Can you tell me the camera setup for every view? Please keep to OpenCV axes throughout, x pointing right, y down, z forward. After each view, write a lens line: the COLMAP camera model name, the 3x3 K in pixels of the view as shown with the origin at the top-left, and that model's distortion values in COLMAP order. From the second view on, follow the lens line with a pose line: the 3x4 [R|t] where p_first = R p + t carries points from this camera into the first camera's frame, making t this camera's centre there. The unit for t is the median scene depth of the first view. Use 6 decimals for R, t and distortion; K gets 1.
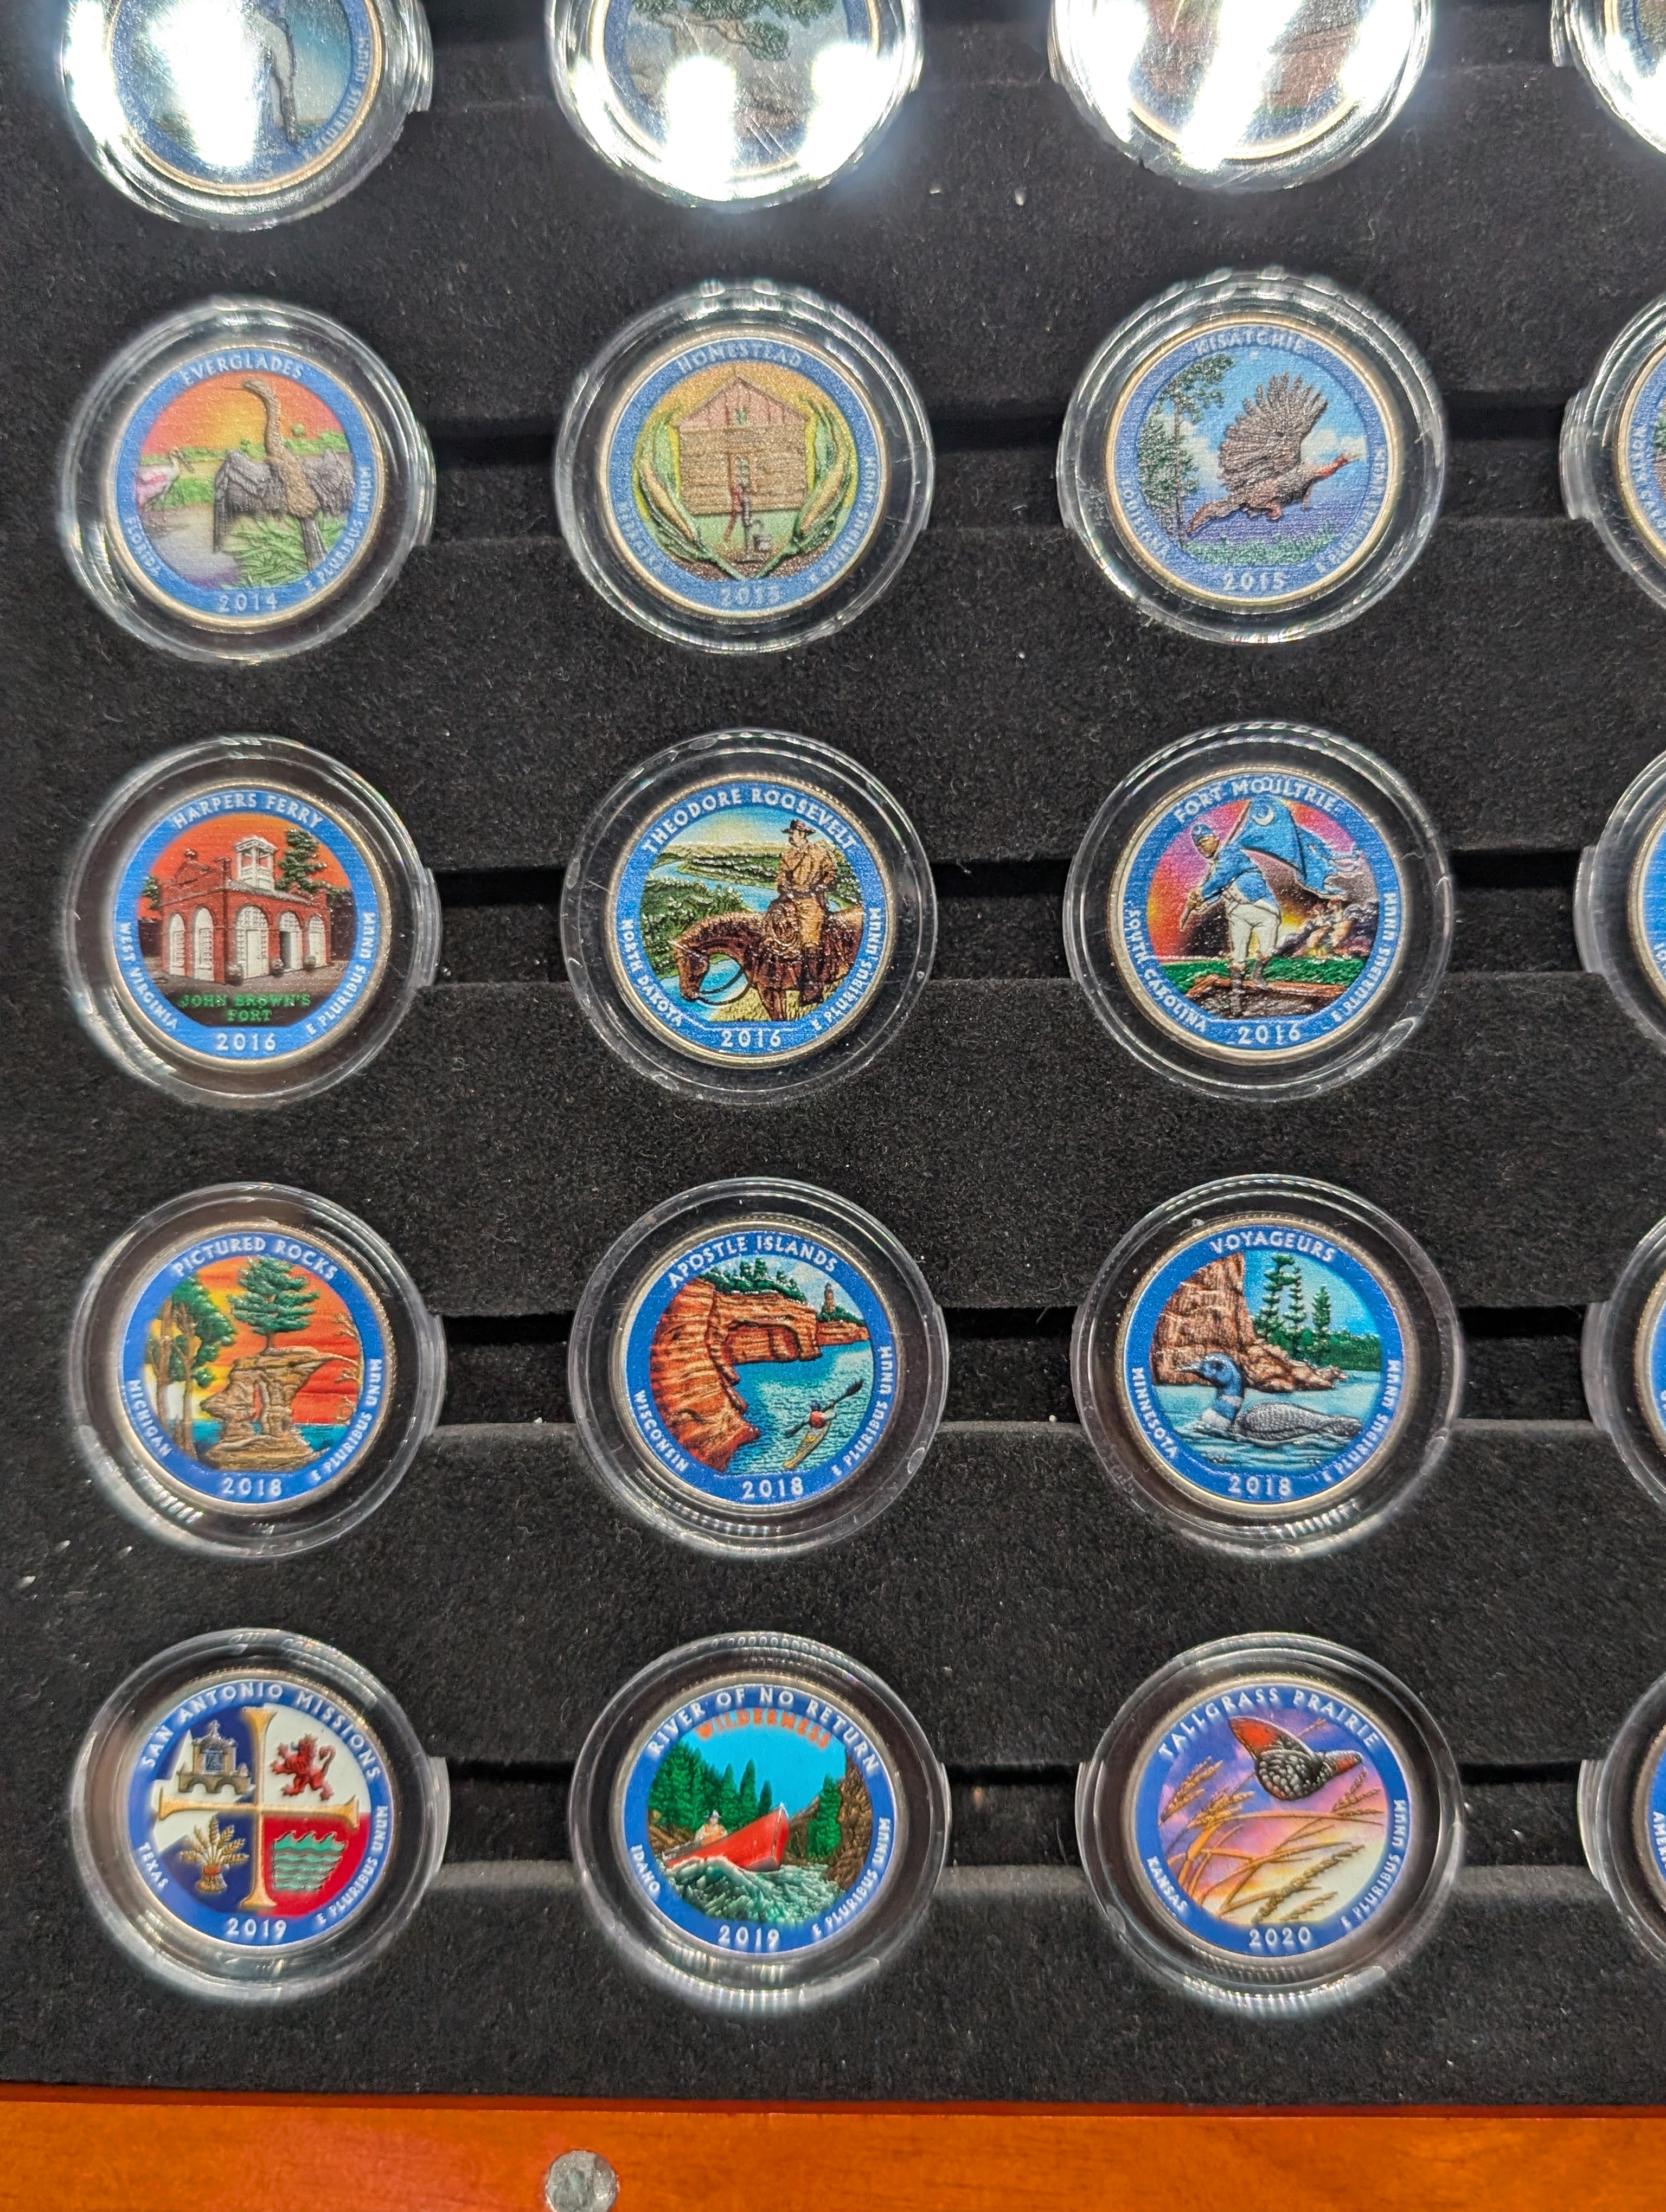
lens RADIAL K [[1547.6, 0, 767.9], [0, 1547.6, 1105.7], [0, 0, 1]] dist [-0.003648, -0.049605]
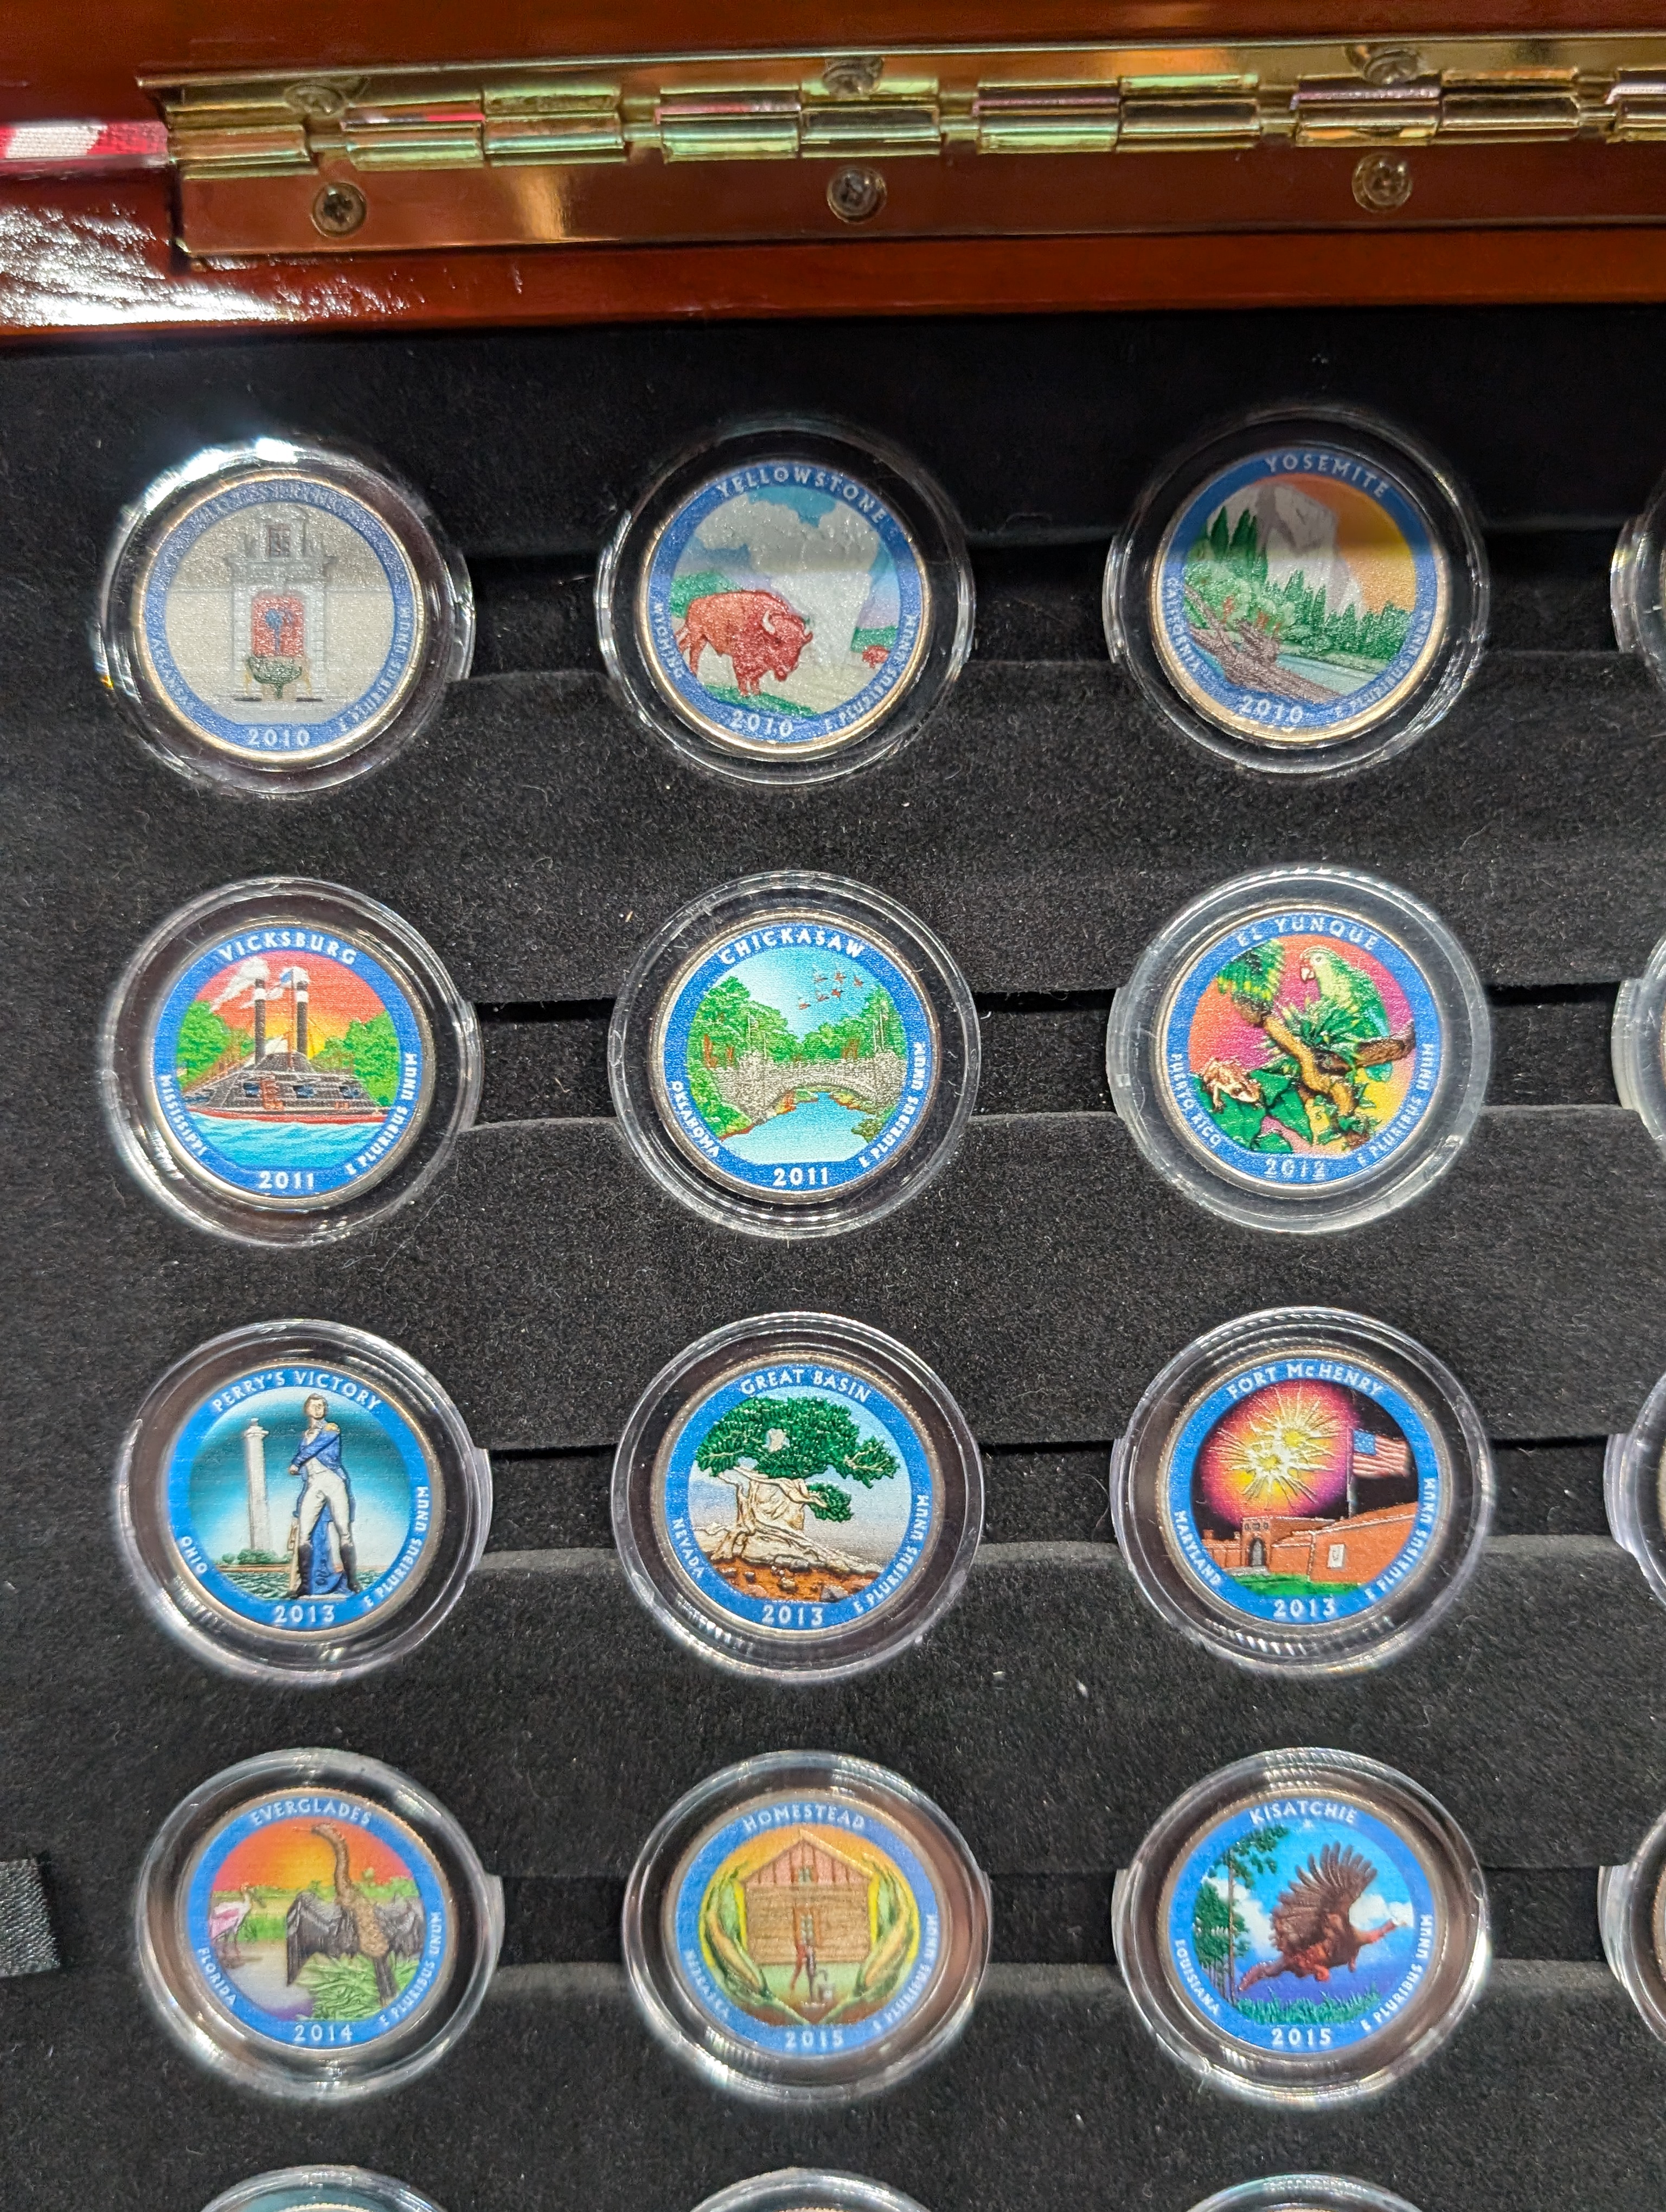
lens RADIAL K [[1537.5, 0, 833.0], [0, 1537.5, 1106.0], [0, 0, 1]] dist [-0.026562, -0.002322]
pose [[0.999865, -0.004209, 0.015883, -0.012869], [0.003805, 0.999671, 0.025378, -0.966326], [-0.015984, -0.025314, 0.999552, 0.004756]]
